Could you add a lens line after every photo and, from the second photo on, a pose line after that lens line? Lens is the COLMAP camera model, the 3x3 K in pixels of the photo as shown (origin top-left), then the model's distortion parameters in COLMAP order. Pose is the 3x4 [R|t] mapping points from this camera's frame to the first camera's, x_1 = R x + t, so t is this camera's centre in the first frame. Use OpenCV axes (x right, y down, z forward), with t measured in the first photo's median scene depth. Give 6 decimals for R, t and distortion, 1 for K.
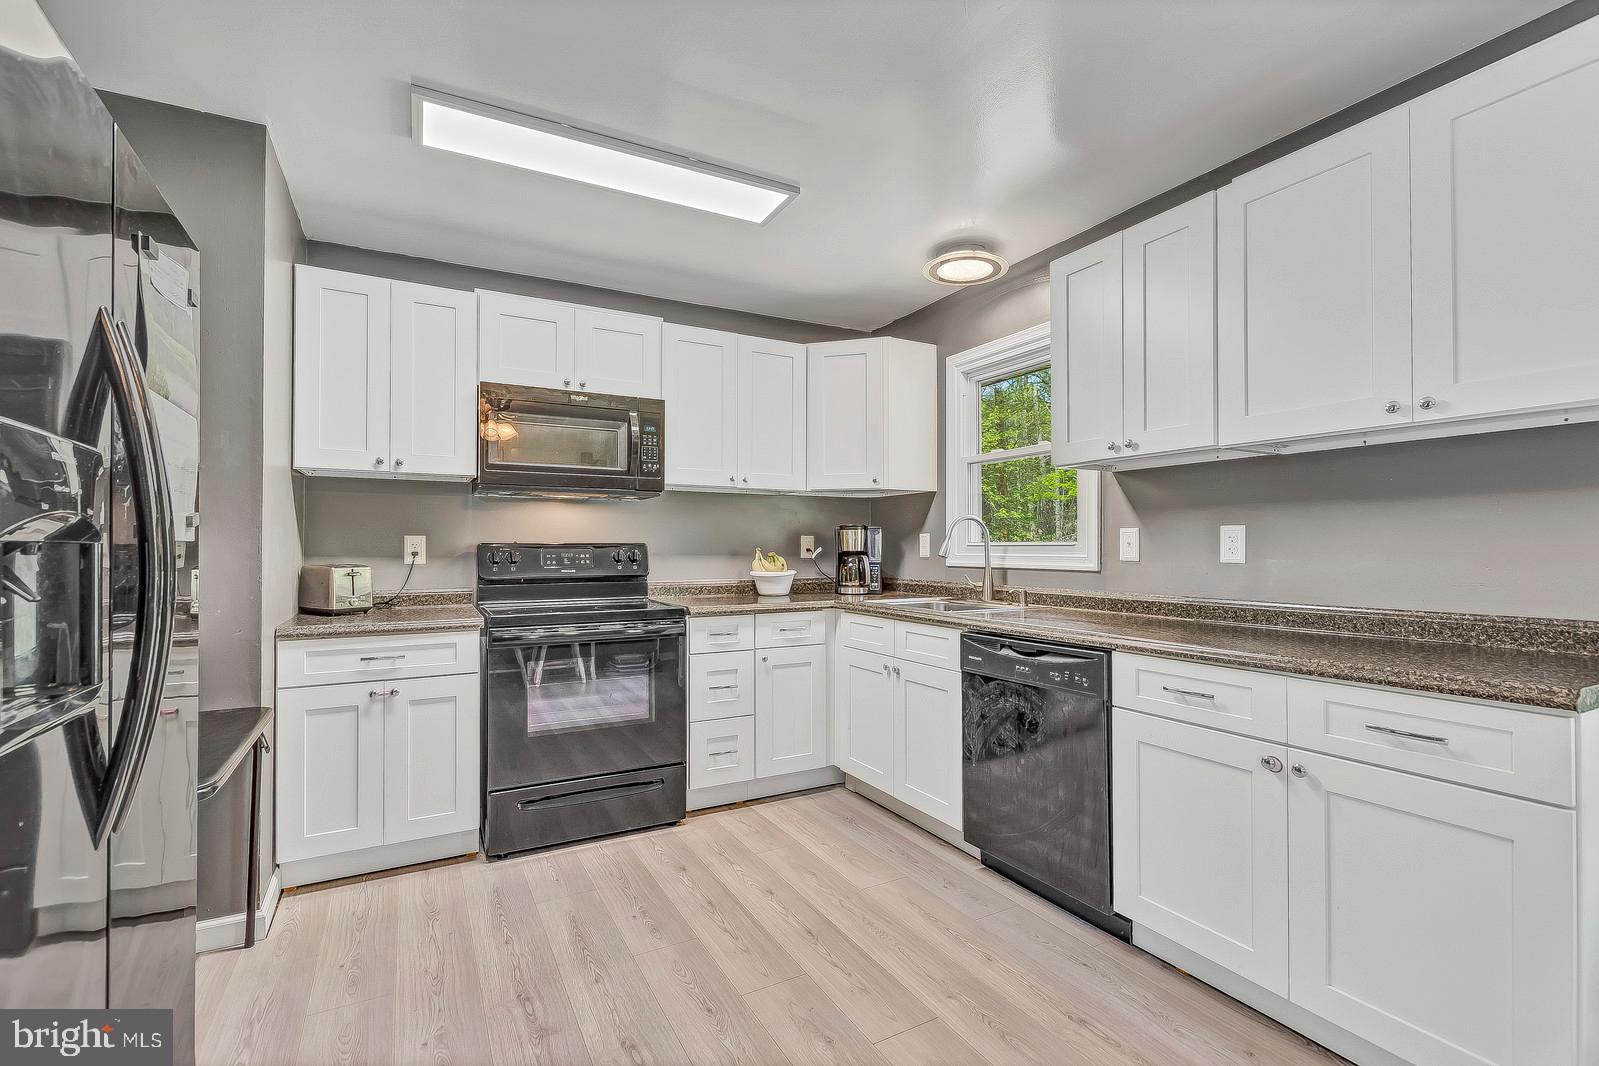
lens RADIAL K [[707.0, 0, 827.7], [0, 707.0, 541.4], [0, 0, 1]] dist [0.004460, -0.003018]
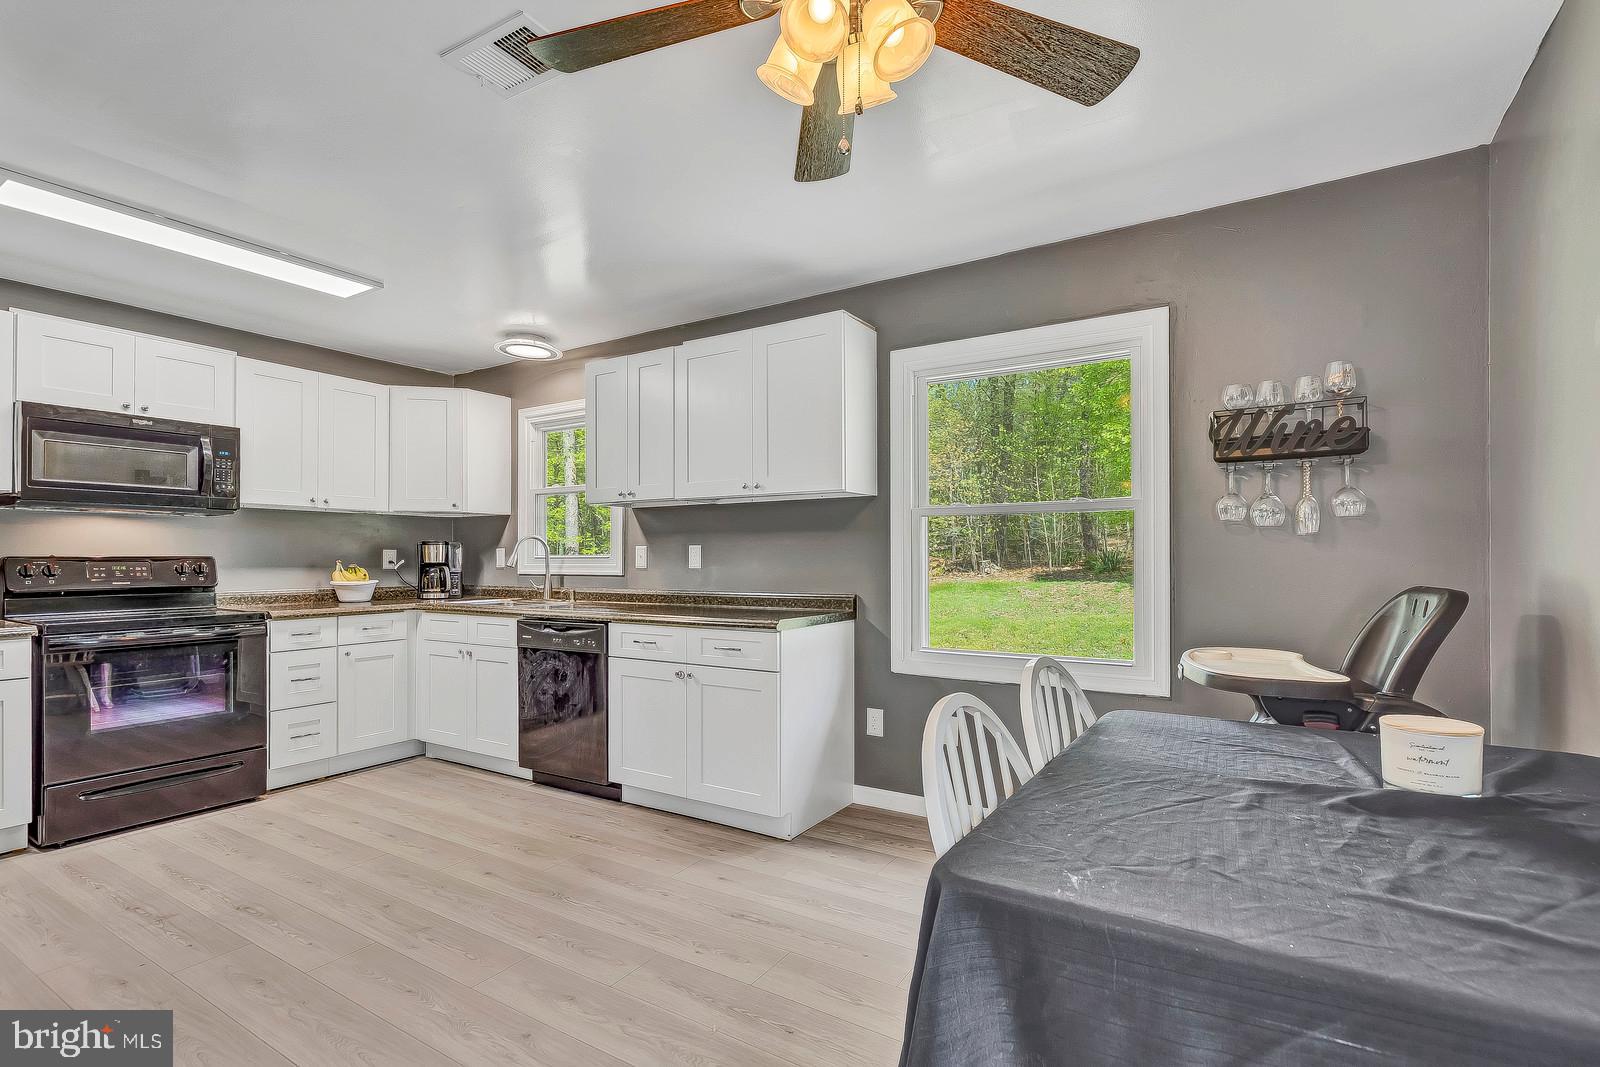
lens RADIAL K [[707.4, 0, 823.0], [0, 707.4, 552.5], [0, 0, 1]] dist [0.004460, -0.003018]
pose [[0.867787, 0.001713, 0.496934, 0.013610], [-0.001449, 0.999999, -0.000916, -0.004573], [-0.496935, 0.000075, 0.867788, -0.471123]]
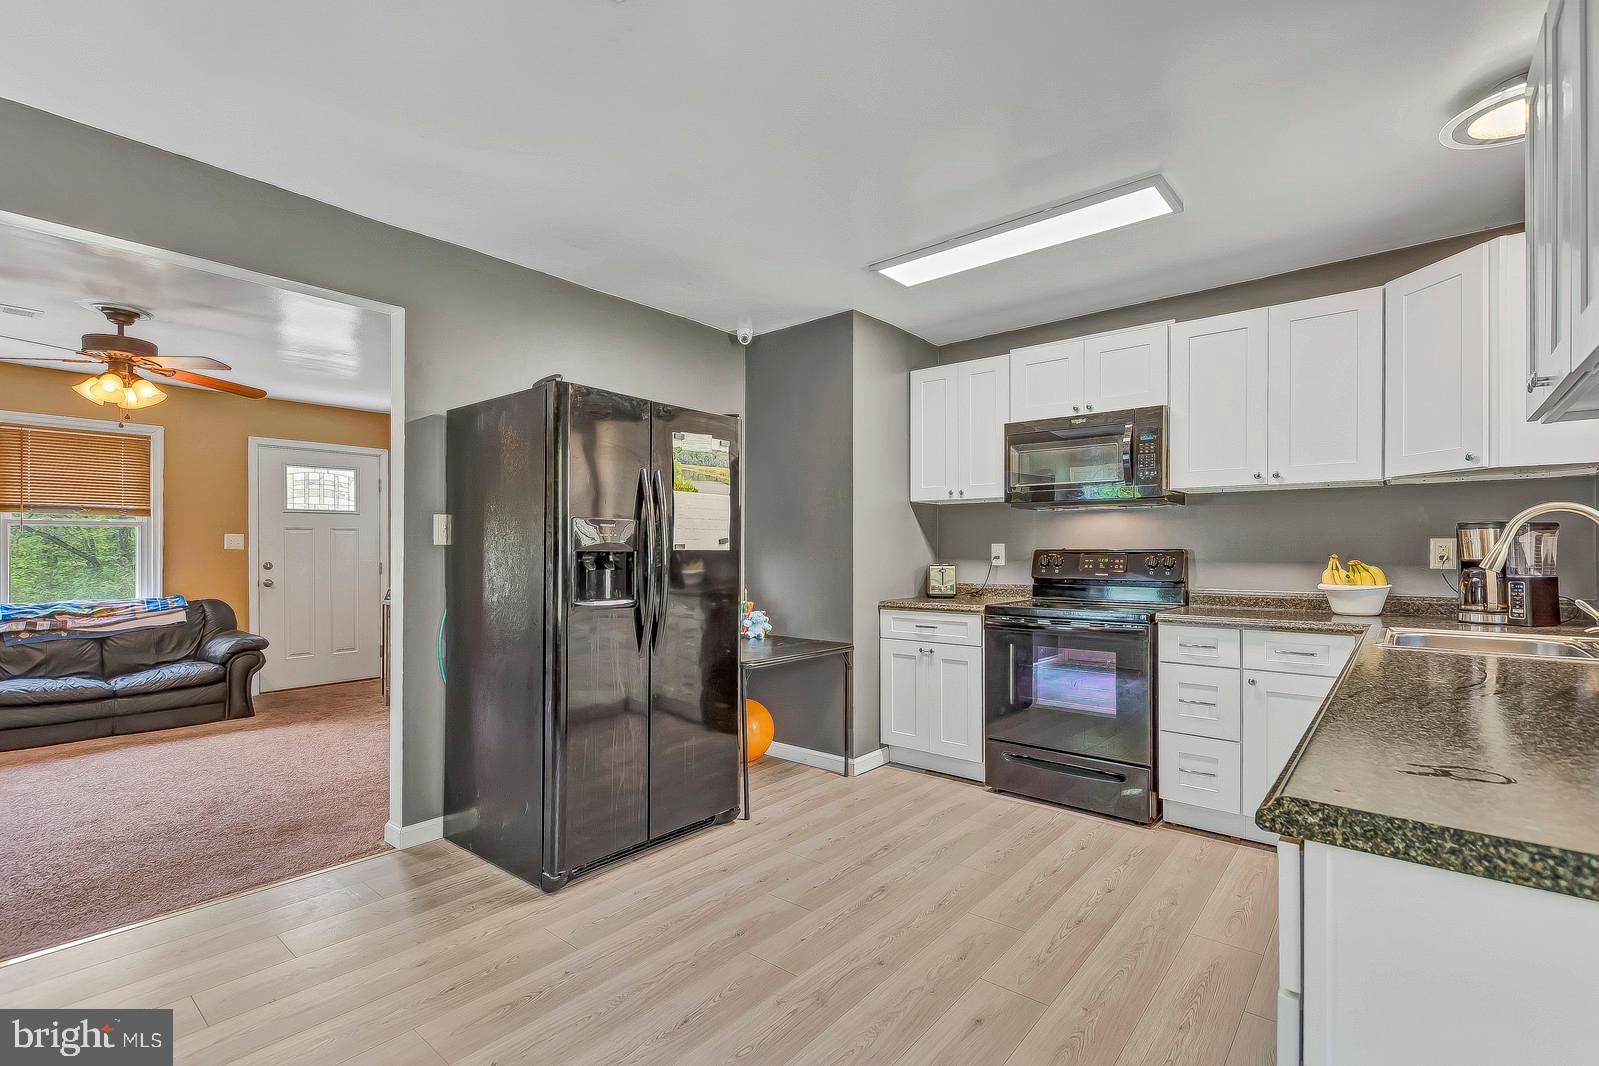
lens RADIAL K [[759.1, 0, 806.3], [0, 759.1, 549.8], [0, 0, 1]] dist [0.013553, -0.000691]
pose [[0.347707, -0.001740, -0.937602, 0.658153], [0.004757, 0.999989, -0.000092, 0.001071], [0.937591, -0.004428, 0.347711, 0.170931]]
